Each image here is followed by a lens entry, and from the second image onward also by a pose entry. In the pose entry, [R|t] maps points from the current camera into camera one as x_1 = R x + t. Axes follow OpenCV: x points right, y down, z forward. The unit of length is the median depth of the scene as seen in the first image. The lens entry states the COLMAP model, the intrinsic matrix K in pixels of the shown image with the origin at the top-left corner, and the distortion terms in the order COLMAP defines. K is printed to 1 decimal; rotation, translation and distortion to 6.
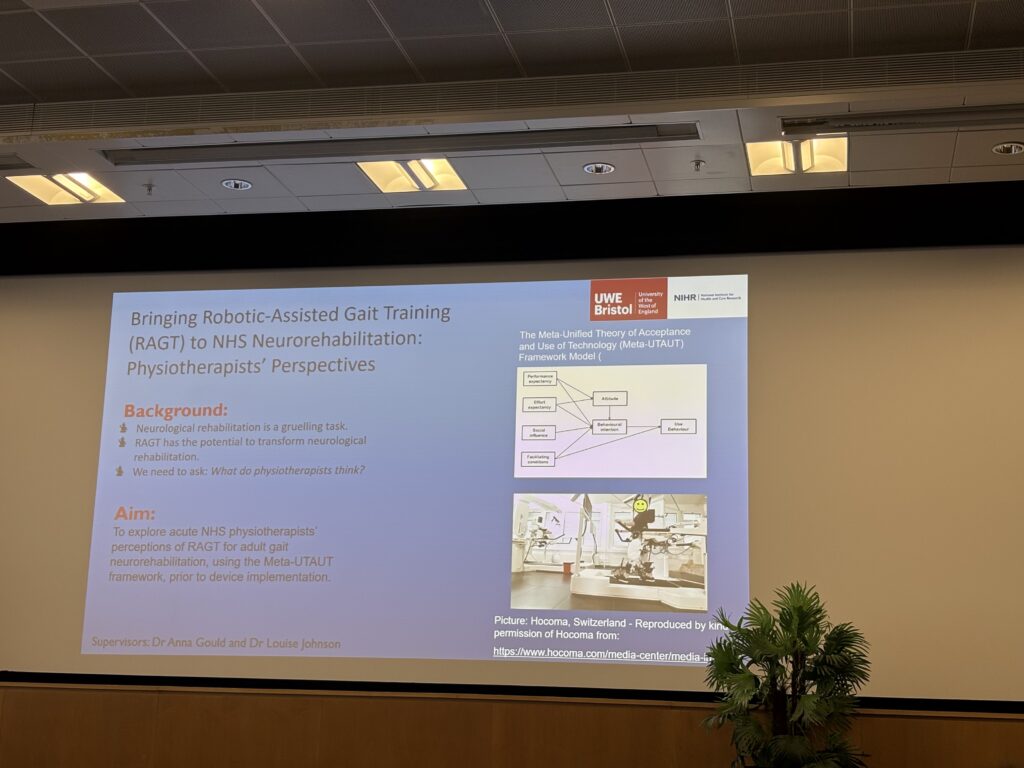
lens RADIAL K [[1534.7, 0, 512.0], [0, 1534.7, 384.0], [0, 0, 1]] dist [0.282661, -1.239773]
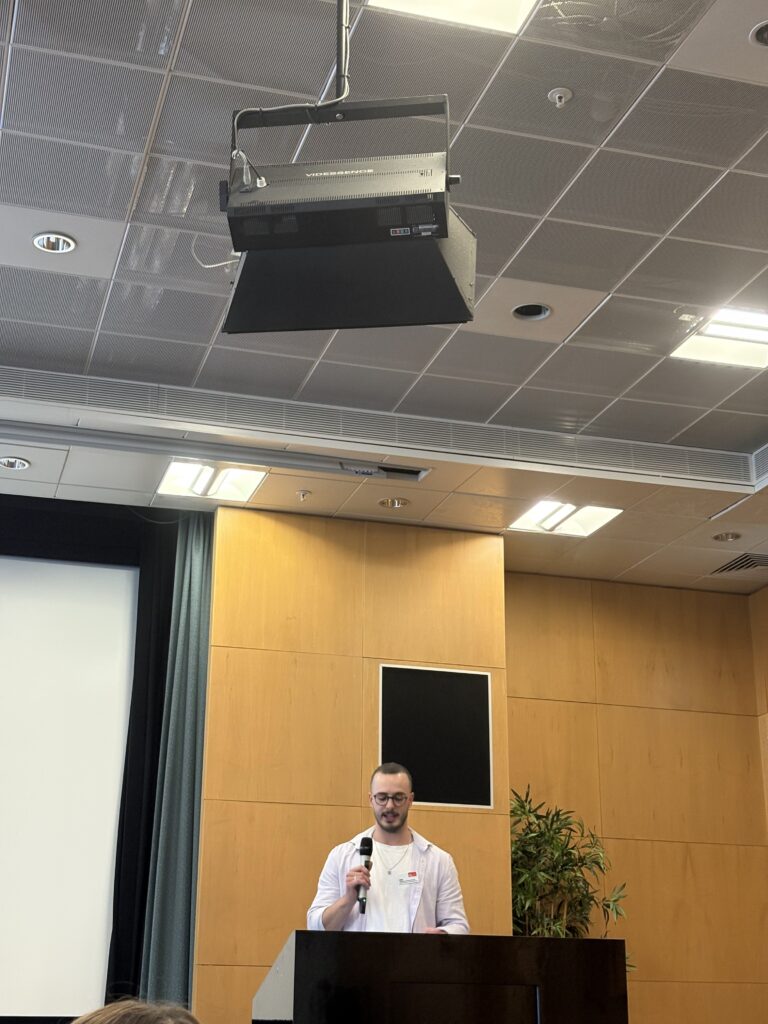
lens RADIAL K [[1534.7, 0, 384.0], [0, 1534.7, 512.0], [0, 0, 1]] dist [0.282661, -1.239773]
pose [[0.875564, 0.132054, 0.464704, -0.414202], [-0.078329, 0.987993, -0.133174, 0.005008], [-0.476710, 0.080202, 0.875394, 0.092909]]
